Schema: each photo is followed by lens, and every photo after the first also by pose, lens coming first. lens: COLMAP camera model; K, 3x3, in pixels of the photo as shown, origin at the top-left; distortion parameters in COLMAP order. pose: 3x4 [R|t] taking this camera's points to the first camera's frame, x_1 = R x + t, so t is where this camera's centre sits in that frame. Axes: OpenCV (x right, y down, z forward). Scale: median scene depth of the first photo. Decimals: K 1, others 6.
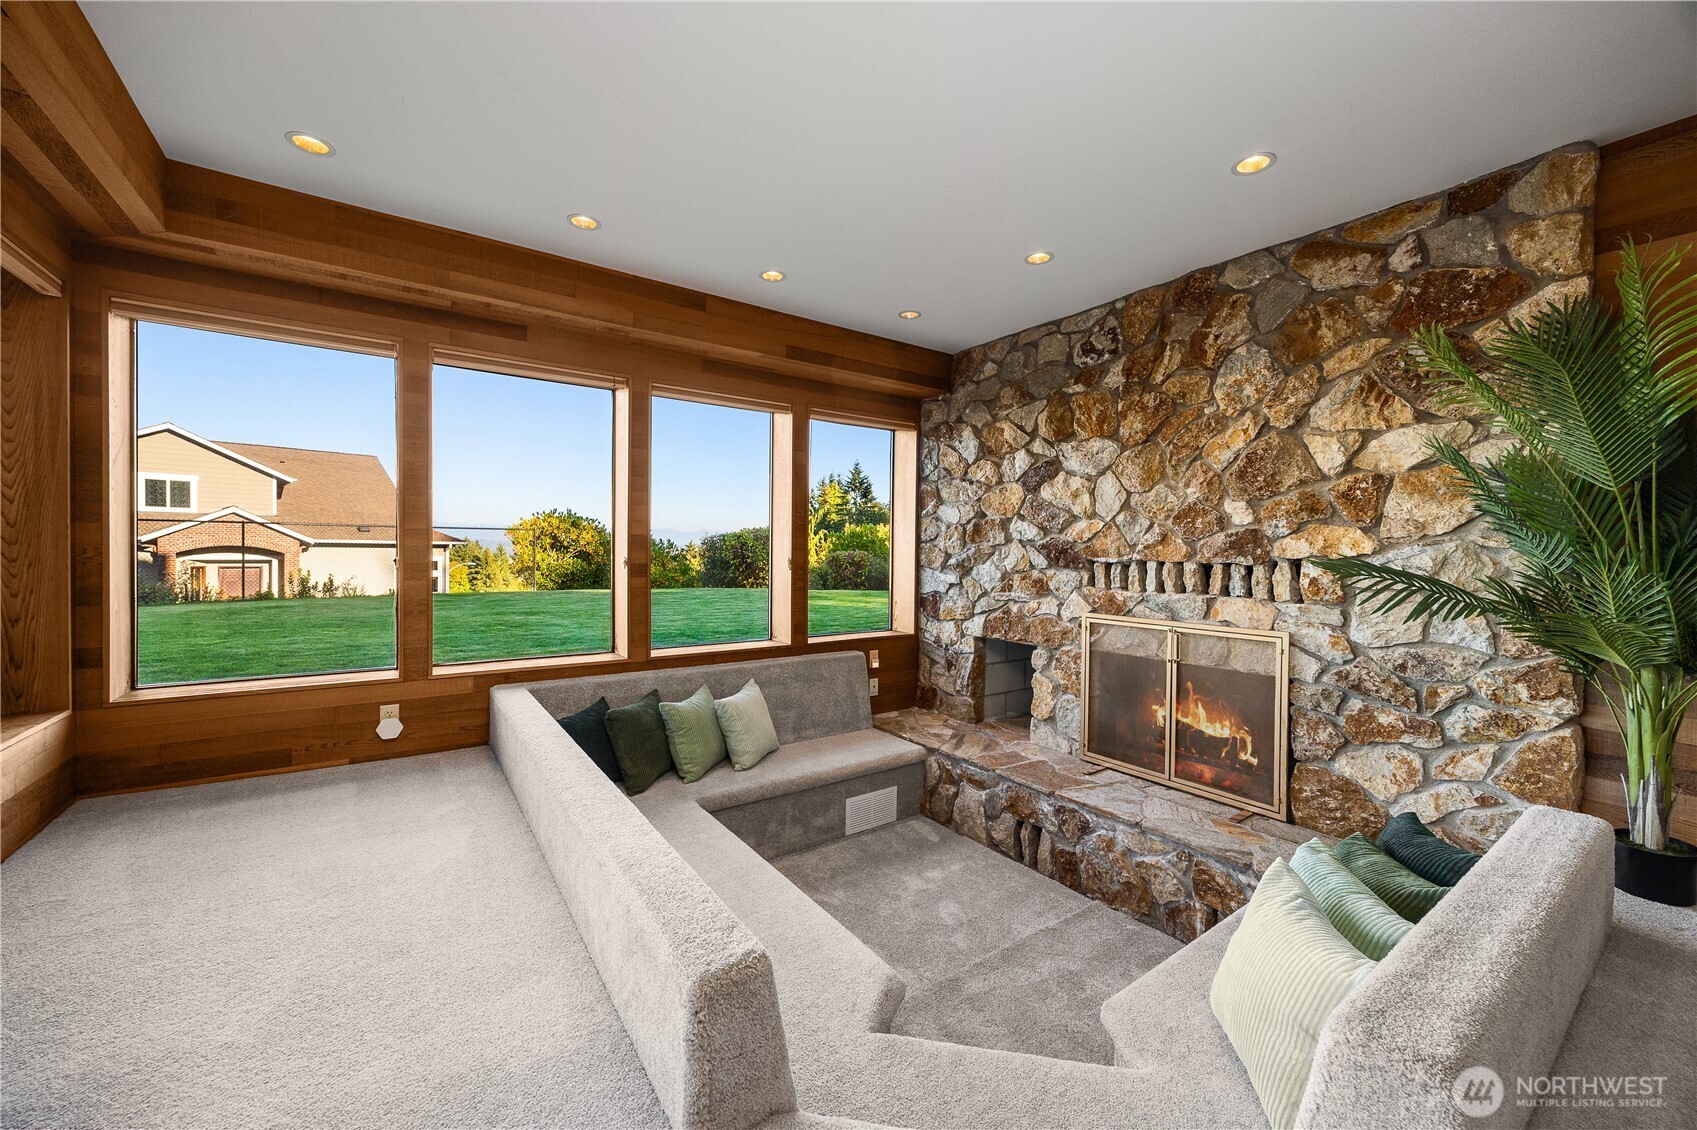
lens RADIAL K [[656.2, 0, 850.0], [0, 656.2, 541.3], [0, 0, 1]] dist [-0.000133, -0.000099]
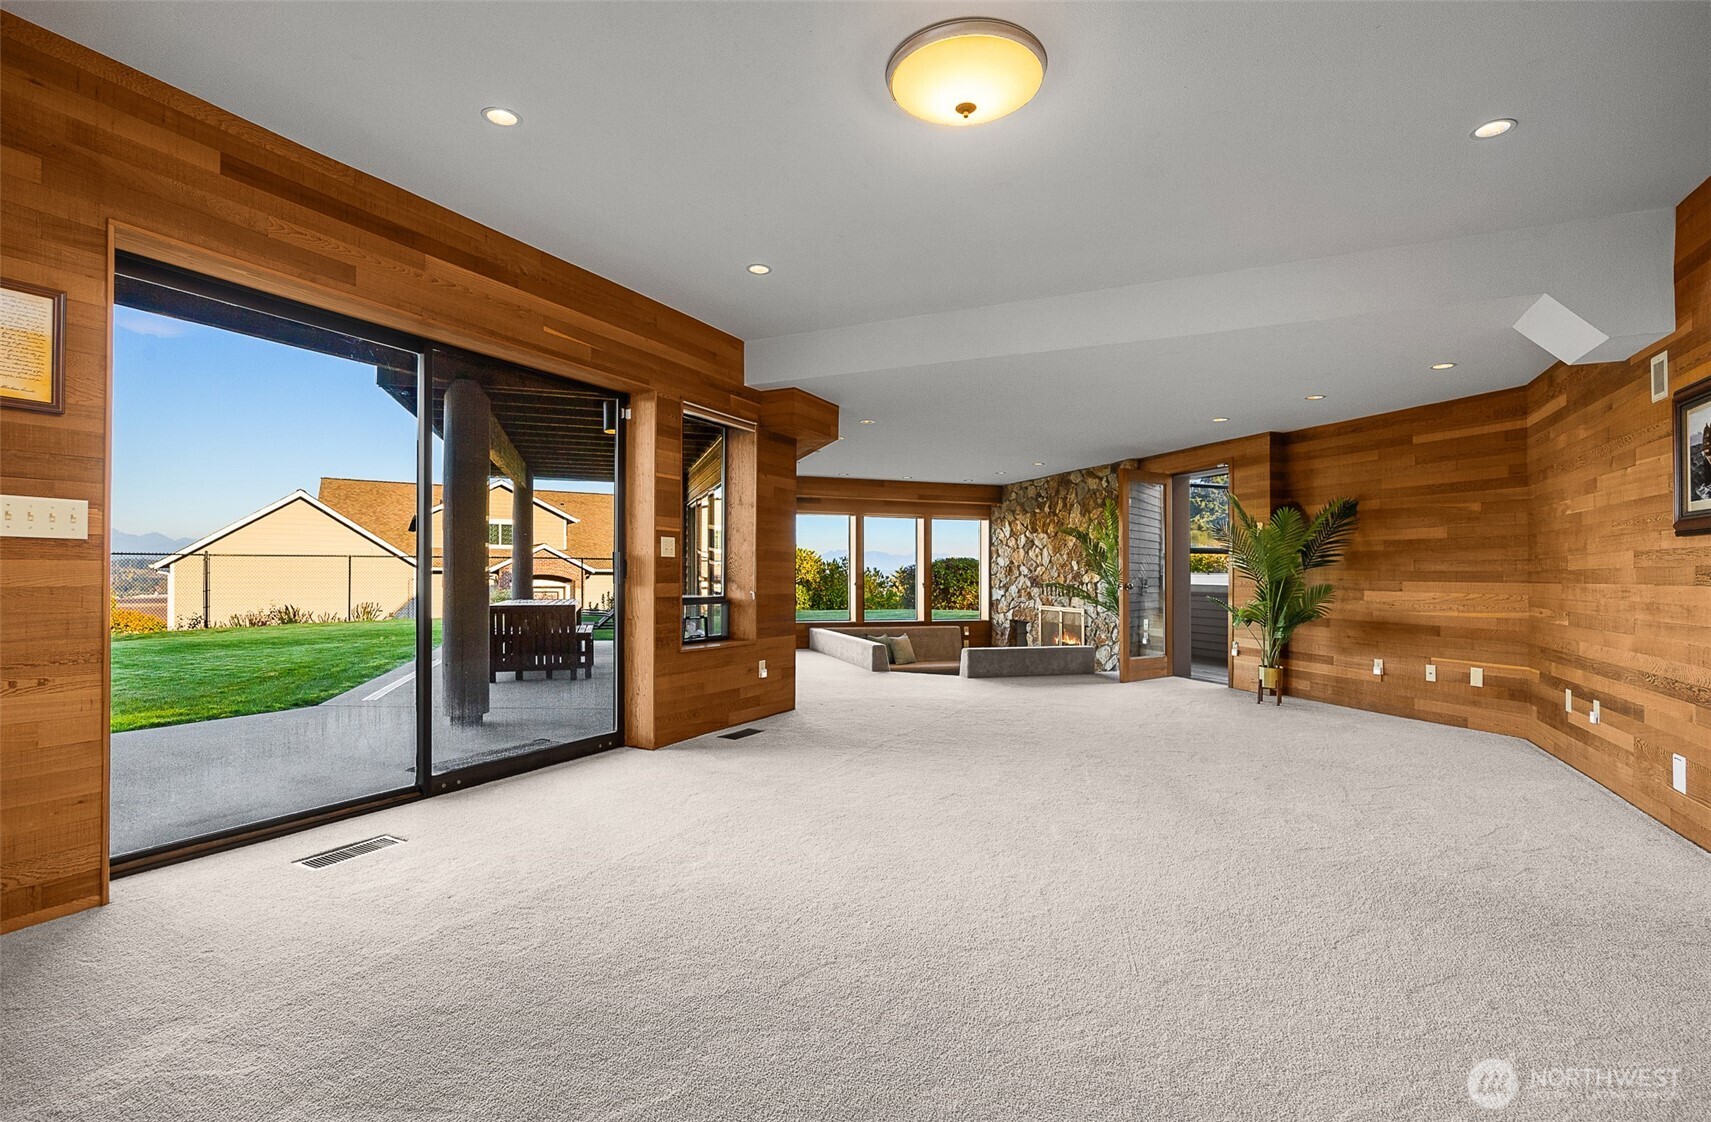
lens RADIAL K [[807.0, 0, 849.4], [0, 807.0, 569.3], [0, 0, 1]] dist [0.000091, -0.000344]
pose [[0.954079, -0.004475, -0.299521, 0.543458], [0.006063, 0.999972, 0.004373, -0.037288], [0.299493, -0.005989, 0.954080, -1.879984]]
